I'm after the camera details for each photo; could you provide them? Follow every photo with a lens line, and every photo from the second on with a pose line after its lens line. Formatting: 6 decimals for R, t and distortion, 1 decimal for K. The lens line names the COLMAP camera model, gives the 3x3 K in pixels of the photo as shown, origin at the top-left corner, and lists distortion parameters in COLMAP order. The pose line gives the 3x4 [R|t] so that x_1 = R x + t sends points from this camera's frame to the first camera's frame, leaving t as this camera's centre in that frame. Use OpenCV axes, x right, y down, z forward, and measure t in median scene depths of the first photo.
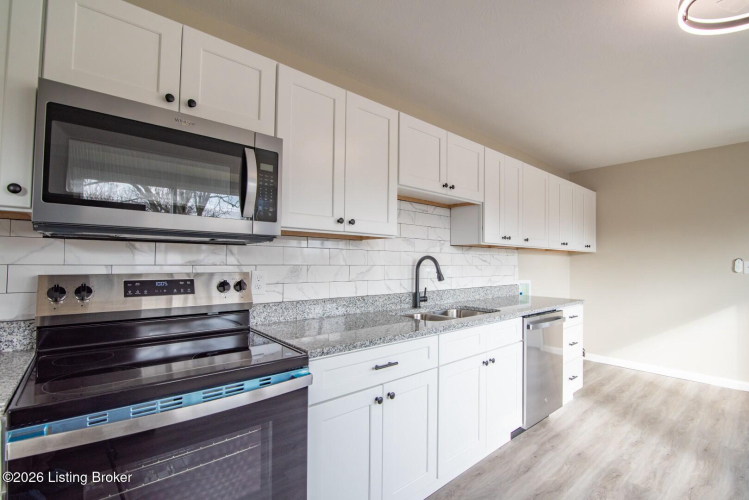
lens RADIAL K [[344.7, 0, 371.0], [0, 344.7, 252.2], [0, 0, 1]] dist [-0.020801, 0.001911]
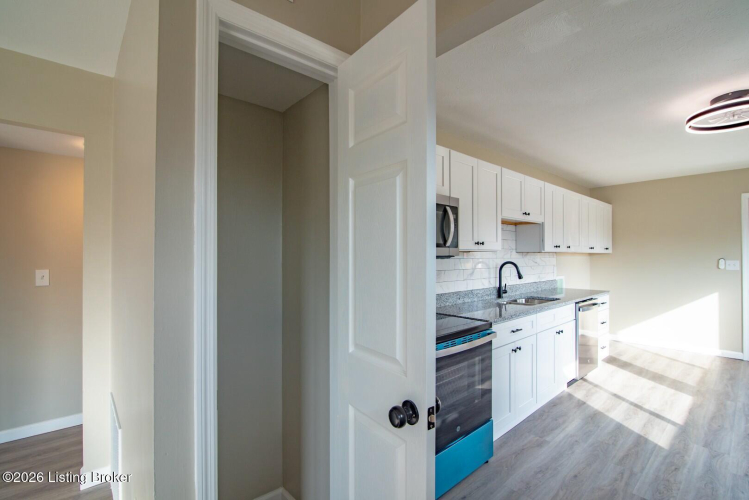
lens RADIAL K [[344.7, 0, 375.9], [0, 344.7, 251.9], [0, 0, 1]] dist [-0.020801, 0.001911]
pose [[0.999615, -0.010223, 0.025784, -0.417915], [0.009772, 0.999798, 0.017557, -0.058498], [-0.025958, -0.017299, 0.999513, -0.402857]]
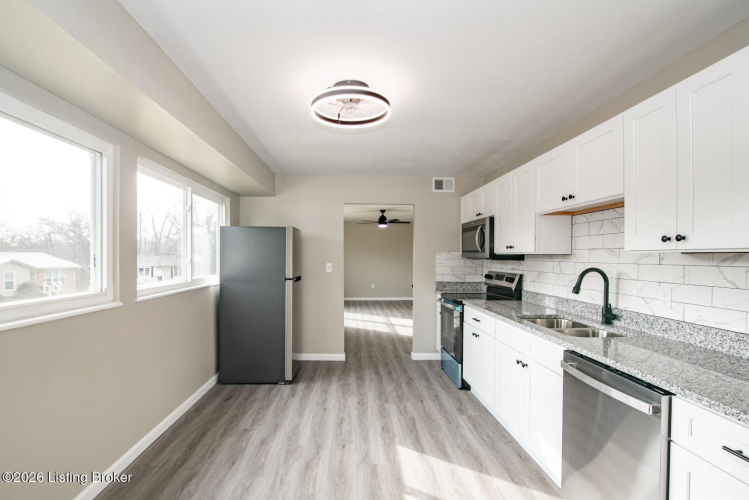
lens RADIAL K [[344.7, 0, 373.1], [0, 344.7, 255.9], [0, 0, 1]] dist [-0.020801, 0.001911]
pose [[-0.597060, -0.012143, -0.802105, 1.253984], [0.016001, 0.999506, -0.027043, -0.006233], [0.802037, -0.028981, -0.596571, 1.056296]]
